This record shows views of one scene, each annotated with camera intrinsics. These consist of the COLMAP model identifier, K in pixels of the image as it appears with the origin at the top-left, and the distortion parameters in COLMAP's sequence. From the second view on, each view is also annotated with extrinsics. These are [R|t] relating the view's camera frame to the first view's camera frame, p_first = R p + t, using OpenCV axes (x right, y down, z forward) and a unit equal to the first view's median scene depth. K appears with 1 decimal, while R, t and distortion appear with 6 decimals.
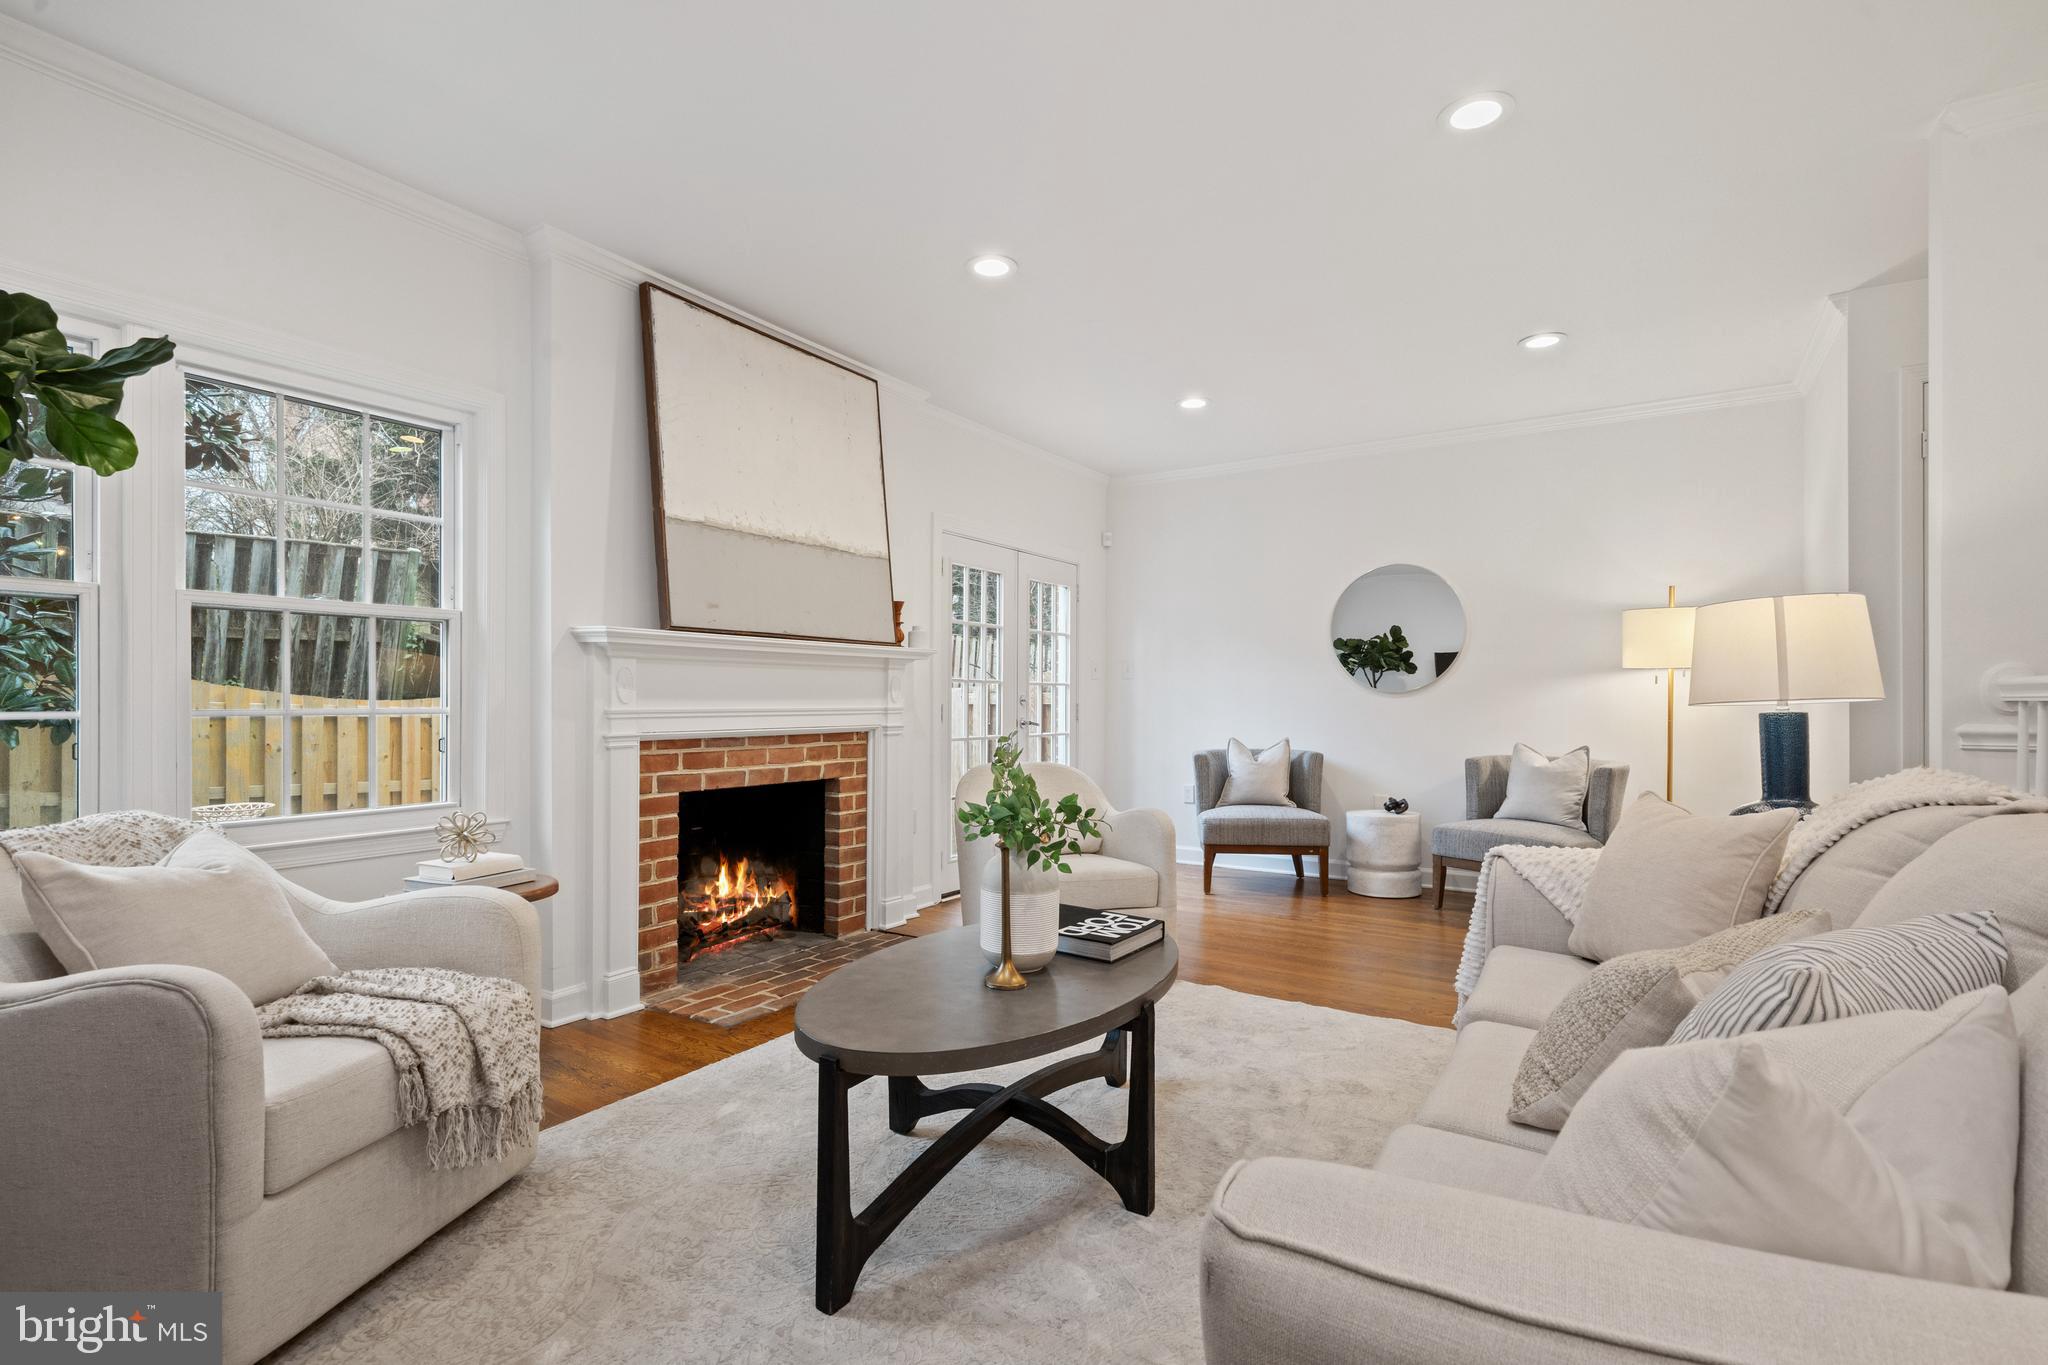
lens RADIAL K [[964.1, 0, 1022.2], [0, 964.1, 692.3], [0, 0, 1]] dist [0.000718, 0.000681]
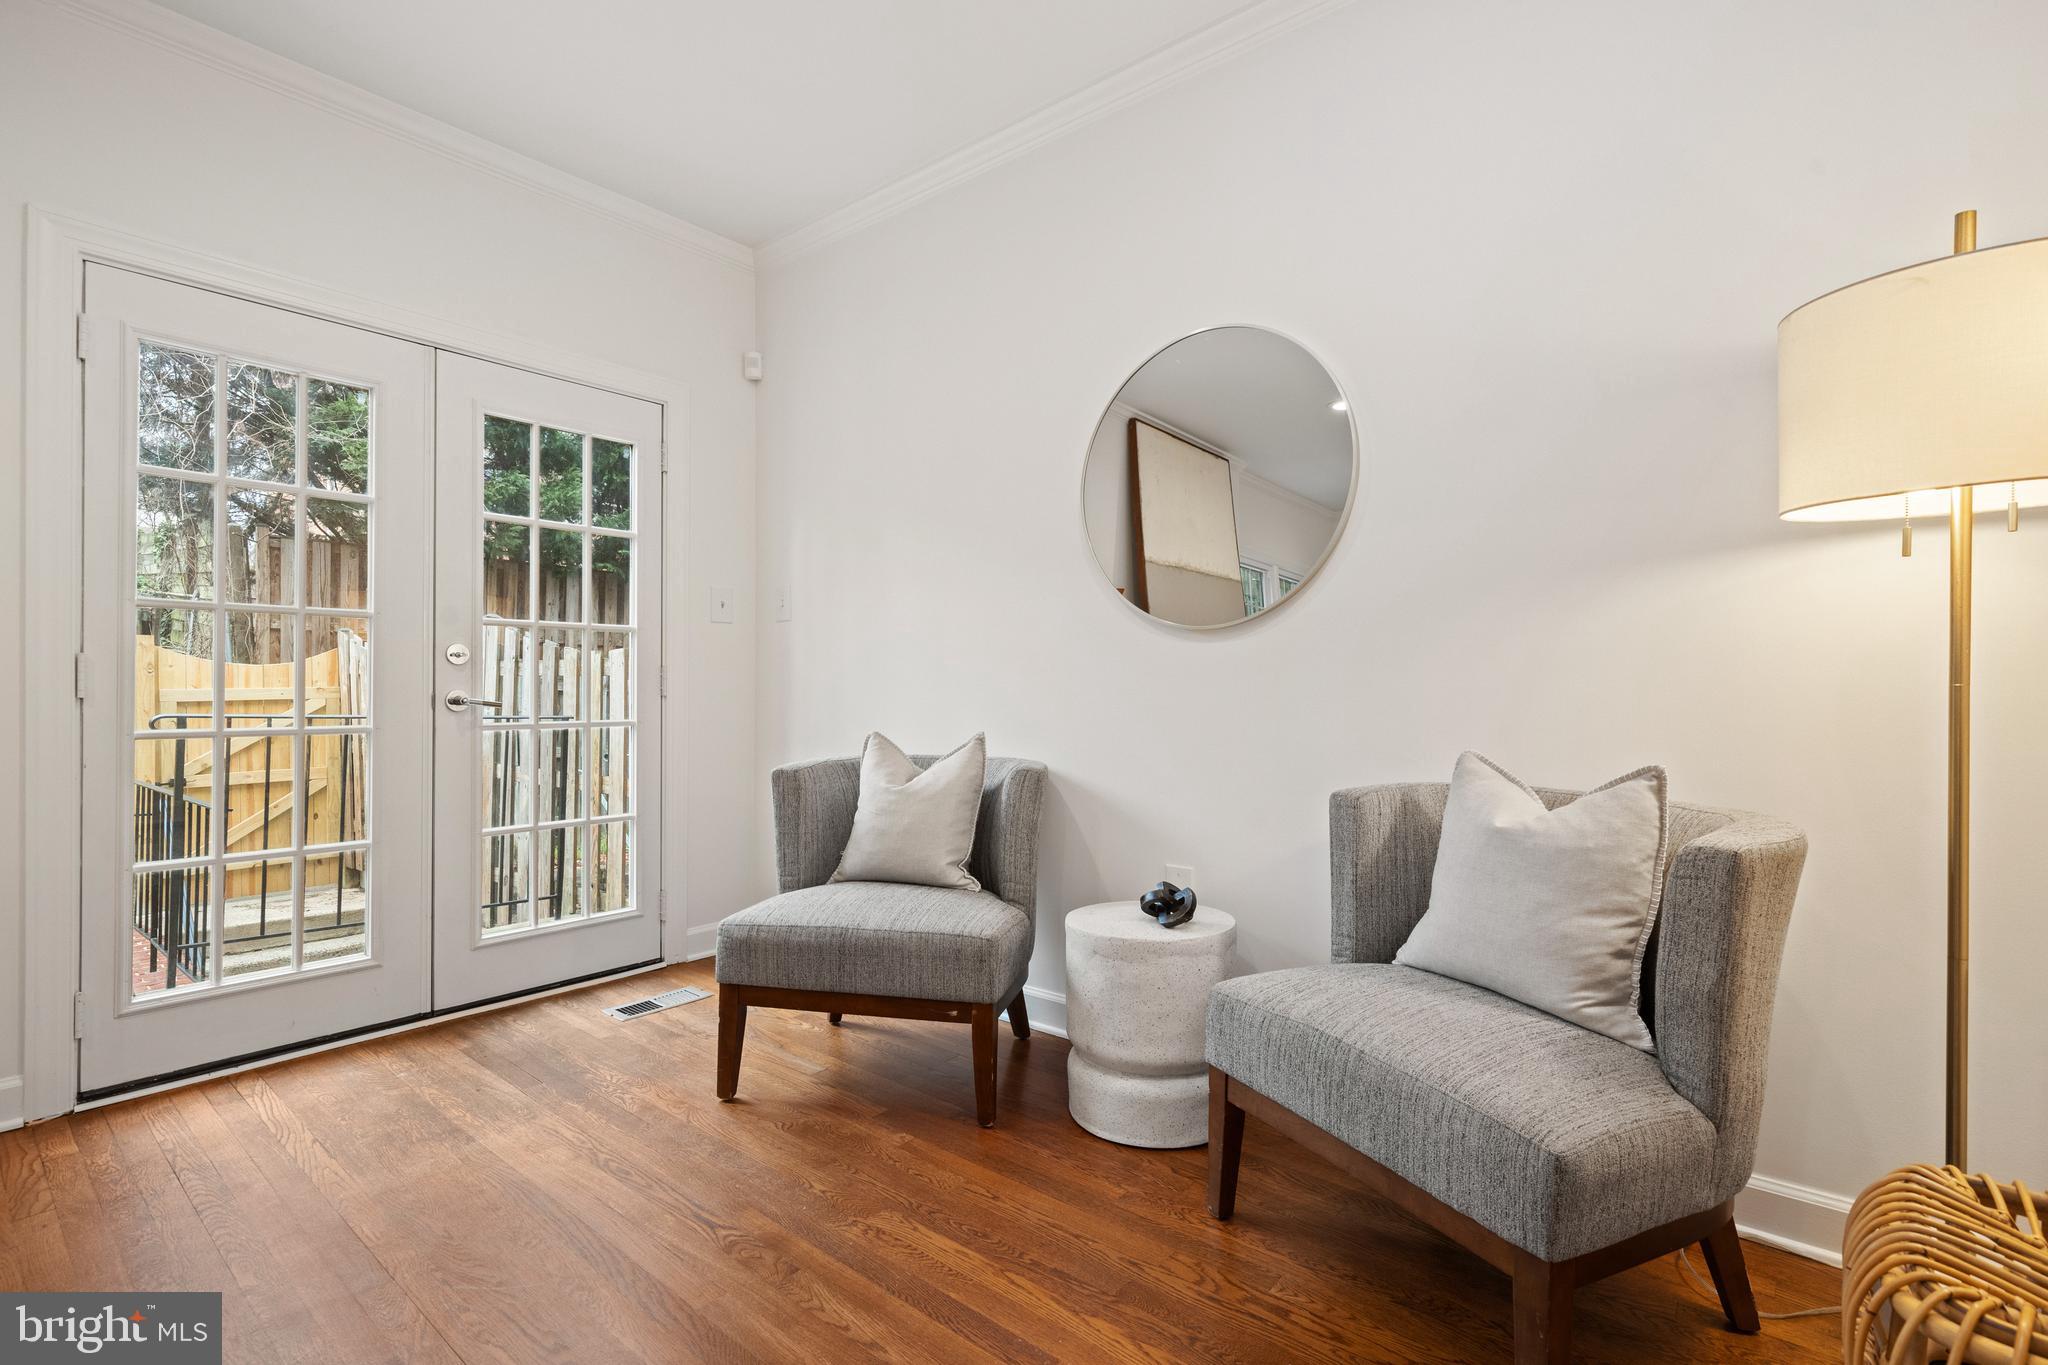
lens RADIAL K [[964.1, 0, 1015.7], [0, 964.1, 684.6], [0, 0, 1]] dist [0.000718, 0.000681]
pose [[0.991840, -0.003130, -0.127448, 0.377606], [0.003553, 0.999989, 0.003091, 0.024768], [0.127436, -0.003518, 0.991840, 0.598662]]
